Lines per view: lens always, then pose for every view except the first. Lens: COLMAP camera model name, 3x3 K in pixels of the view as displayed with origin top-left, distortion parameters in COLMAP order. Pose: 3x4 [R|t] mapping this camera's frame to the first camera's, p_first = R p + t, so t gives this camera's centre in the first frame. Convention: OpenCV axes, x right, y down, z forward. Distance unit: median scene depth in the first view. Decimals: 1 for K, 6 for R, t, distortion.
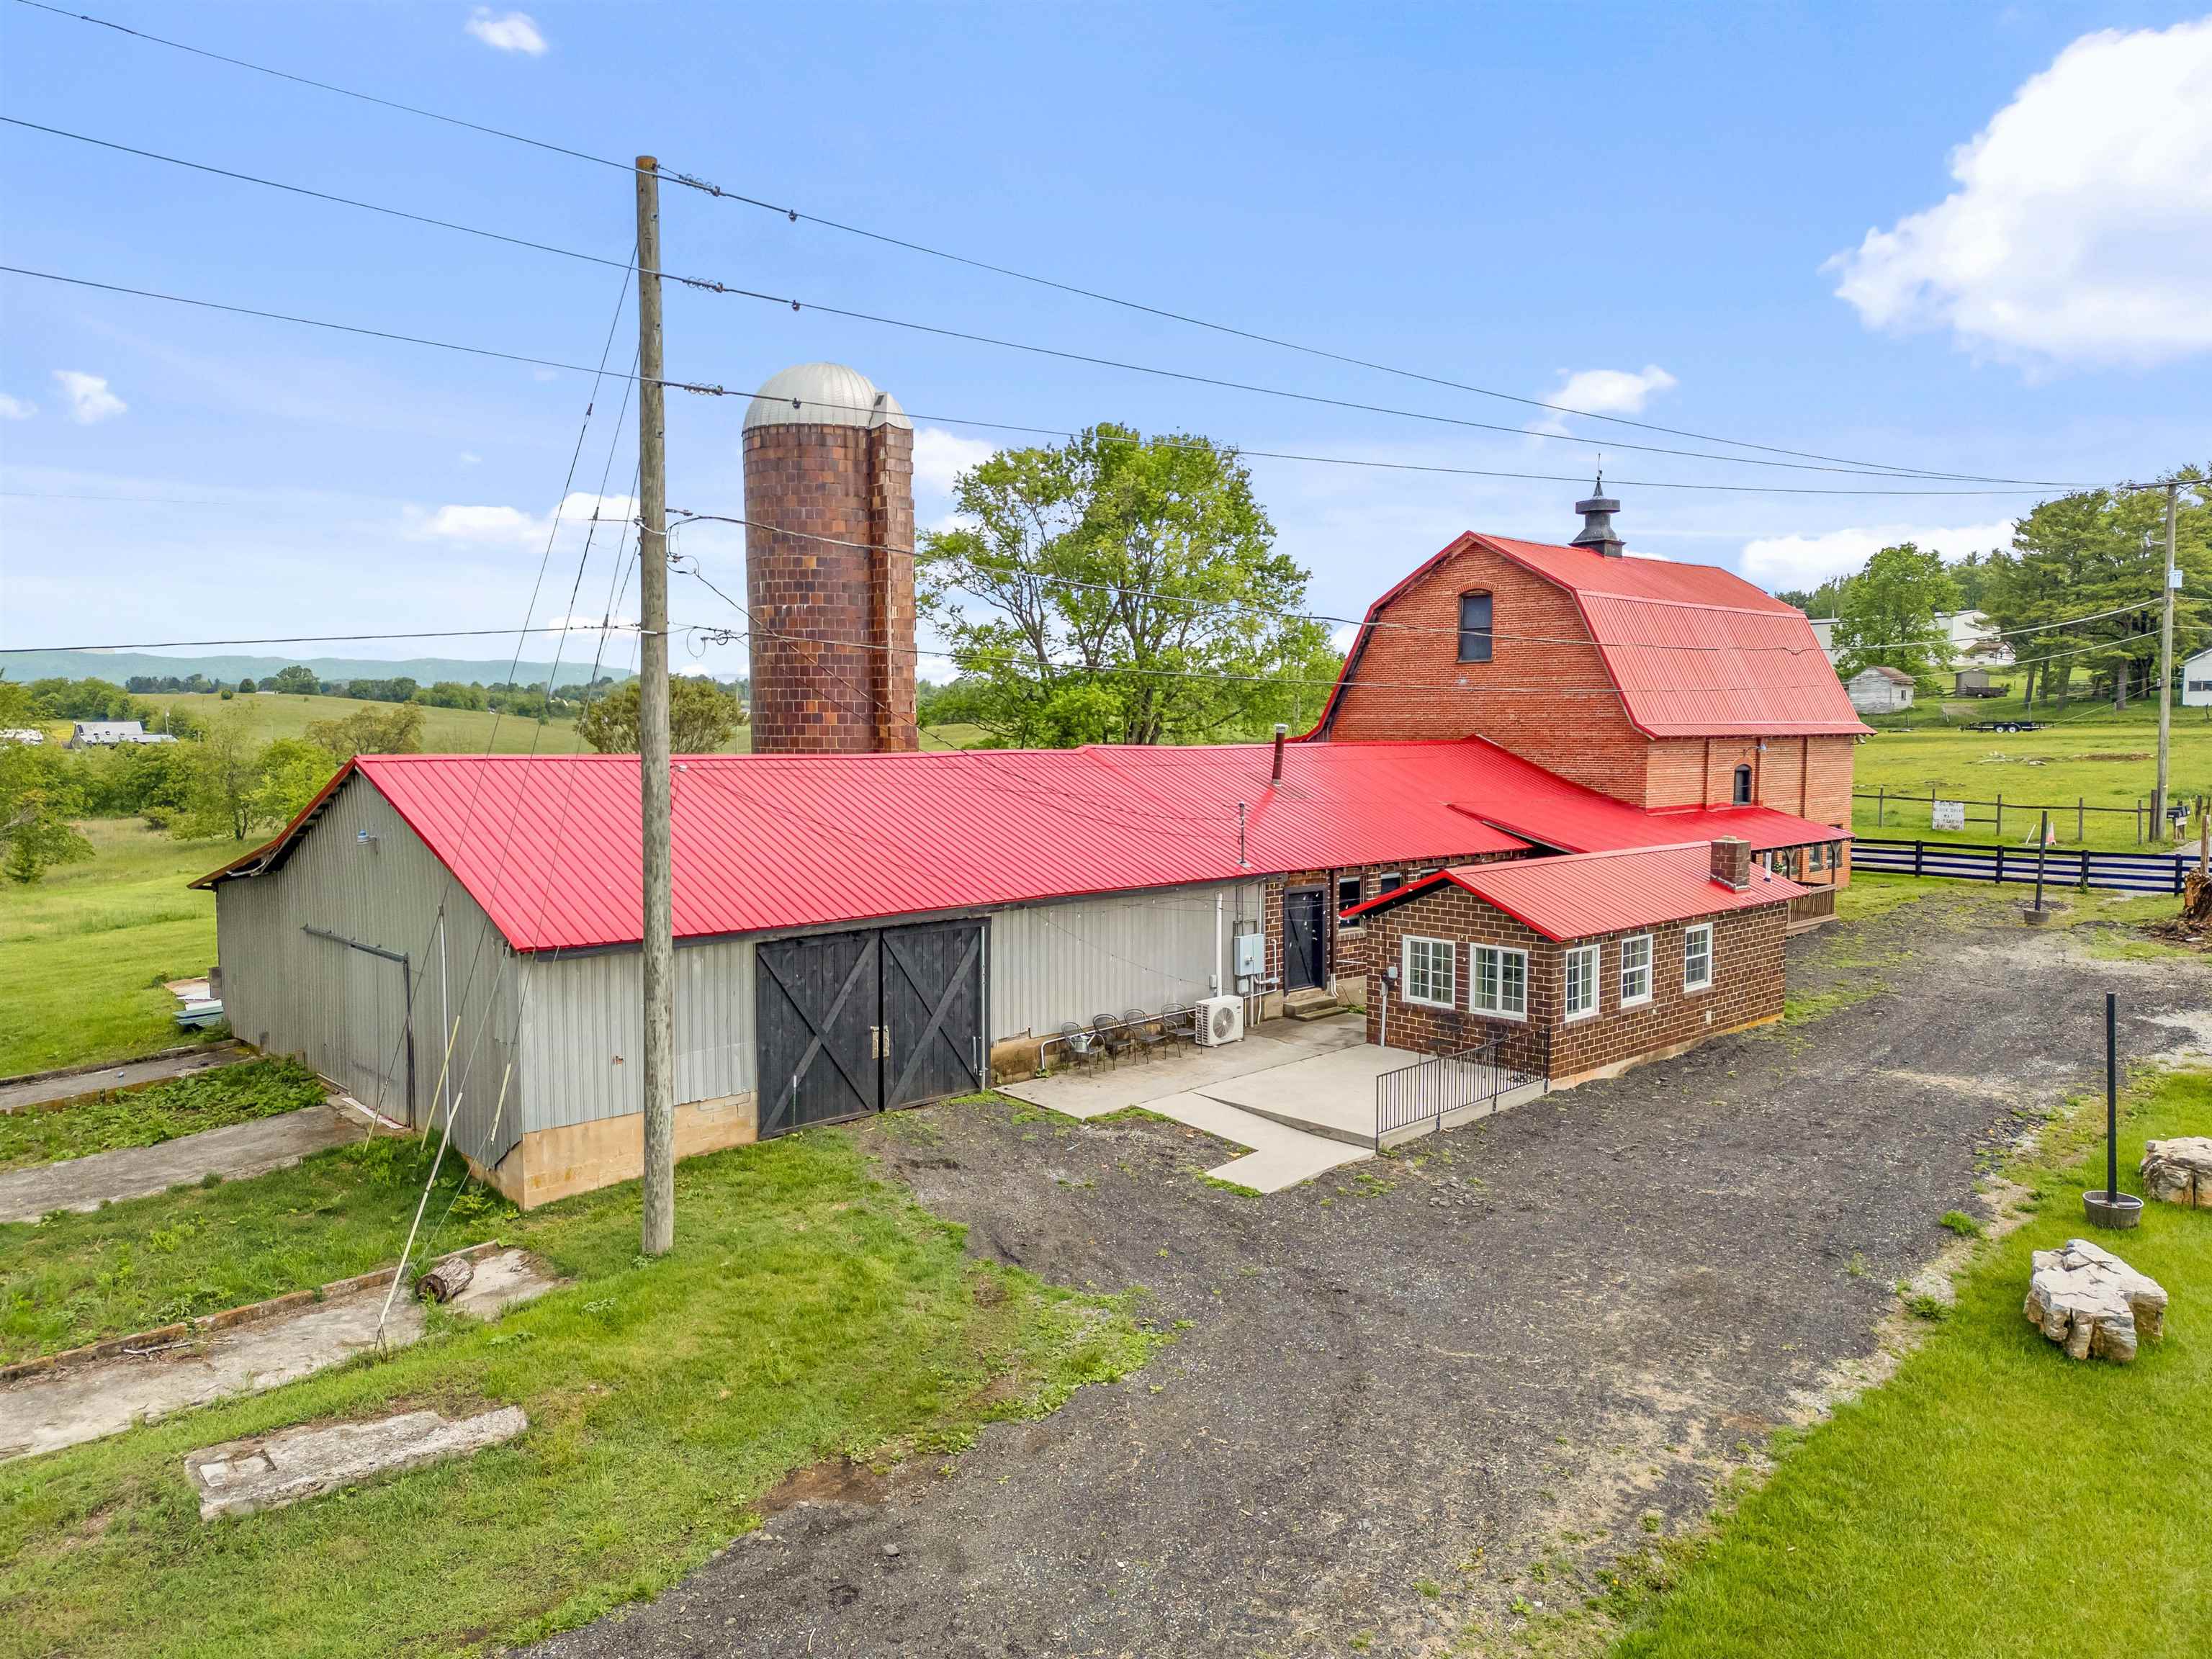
lens RADIAL K [[1551.7, 0, 1116.8], [0, 1551.7, 831.9], [0, 0, 1]] dist [0.066565, -0.053309]
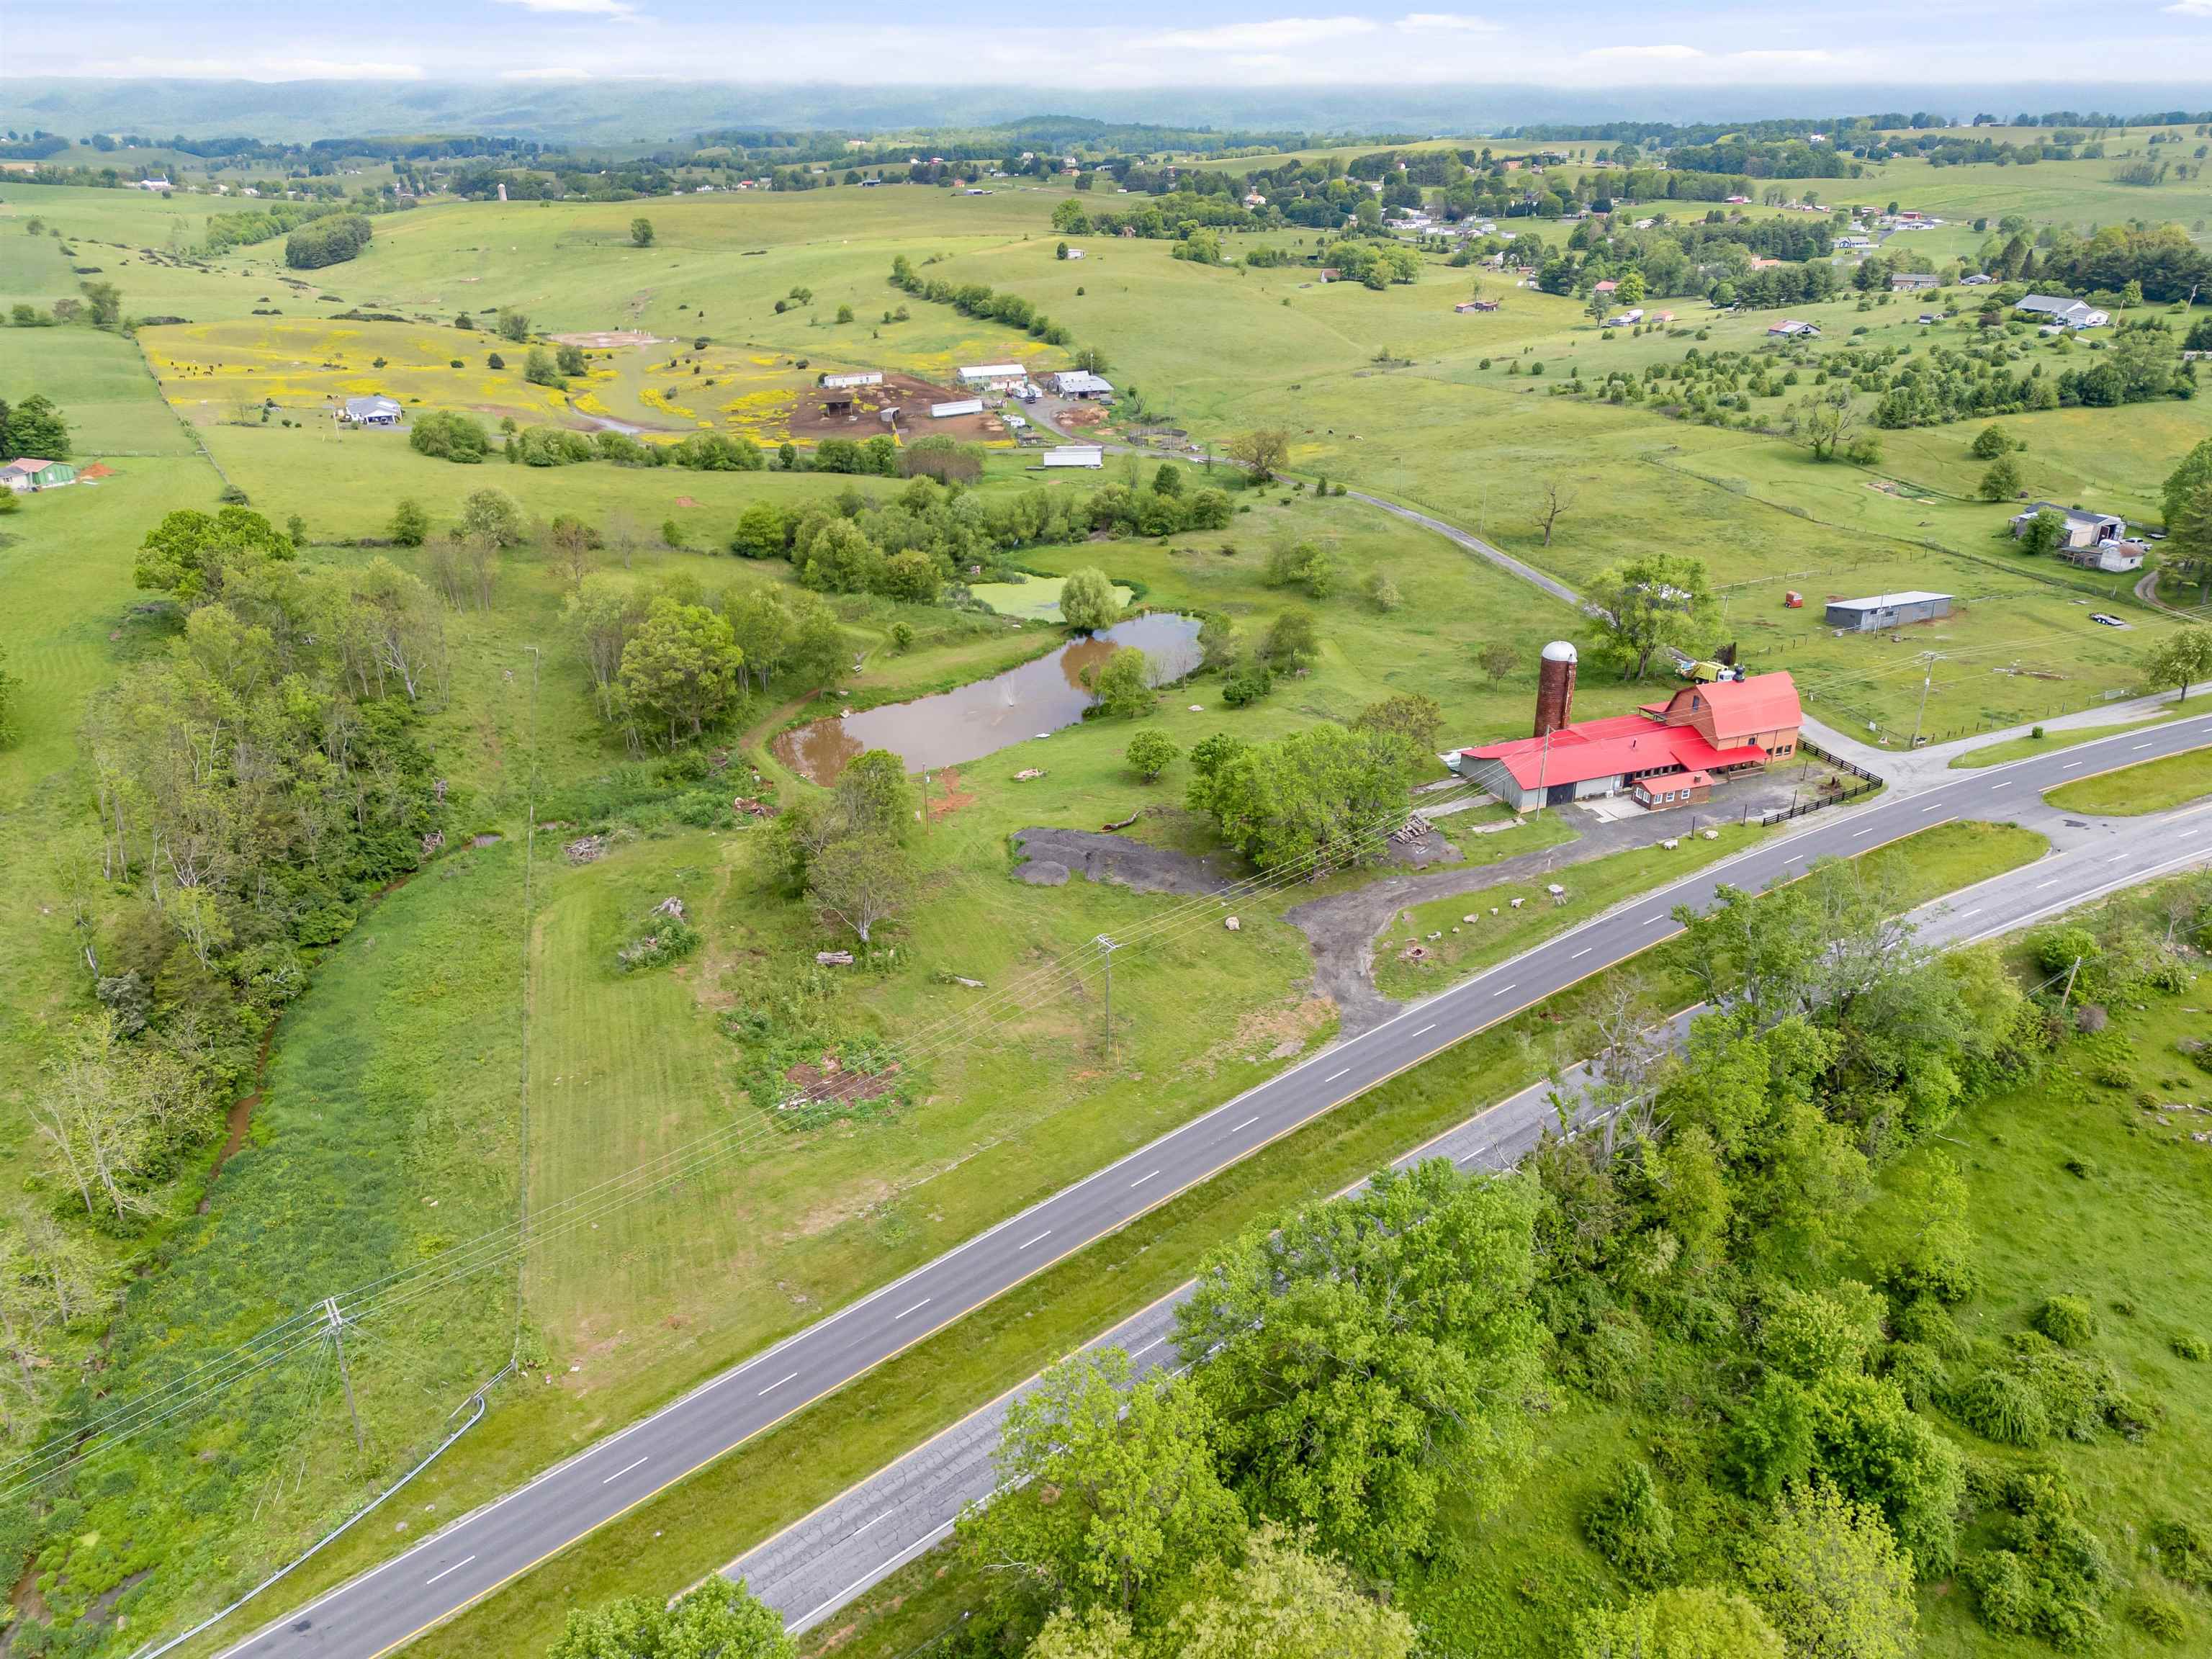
lens RADIAL K [[1551.7, 0, 1102.7], [0, 1551.7, 825.6], [0, 0, 1]] dist [0.066565, -0.053309]
pose [[0.920771, 0.142963, -0.362962, 0.593192], [-0.010973, 0.939552, 0.342231, -2.340367], [0.389948, -0.311134, 0.866681, -6.632487]]
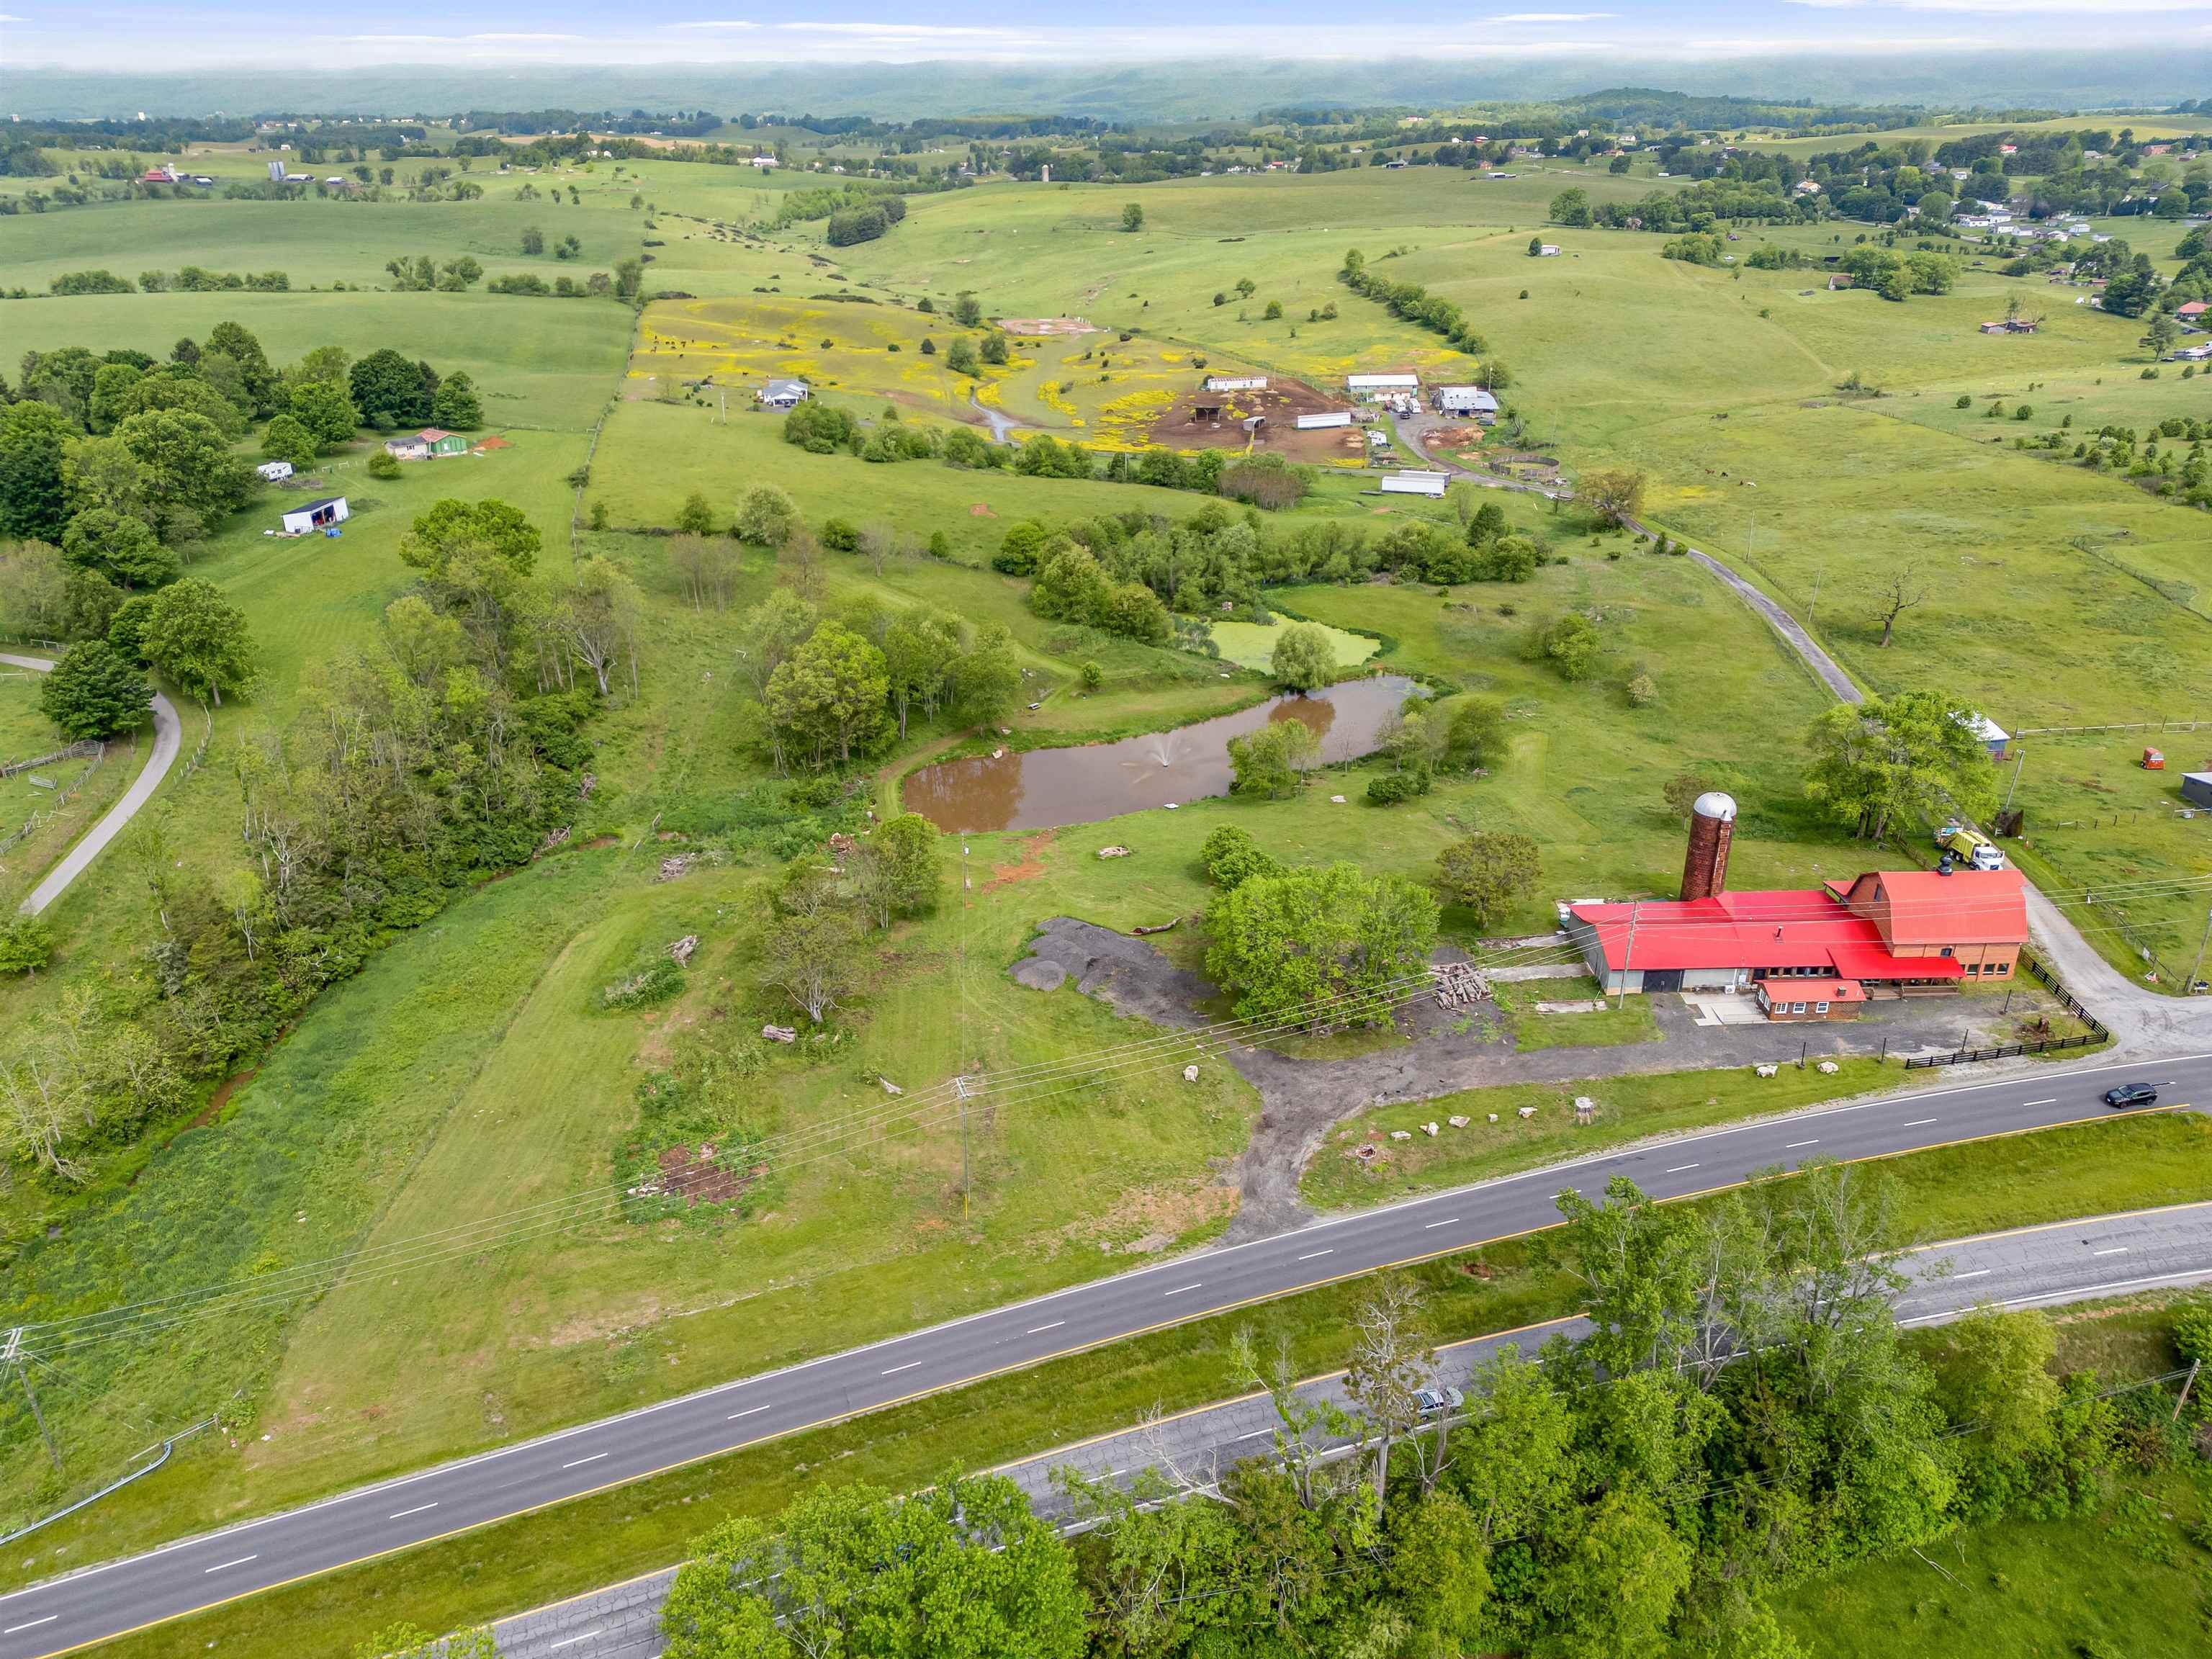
lens RADIAL K [[1551.7, 0, 1099.4], [0, 1551.7, 824.3], [0, 0, 1]] dist [0.066565, -0.053309]
pose [[0.739747, 0.267545, -0.617409, 1.934308], [-0.034942, 0.931591, 0.361825, -2.711679], [0.671977, -0.246086, 0.698490, -4.913338]]
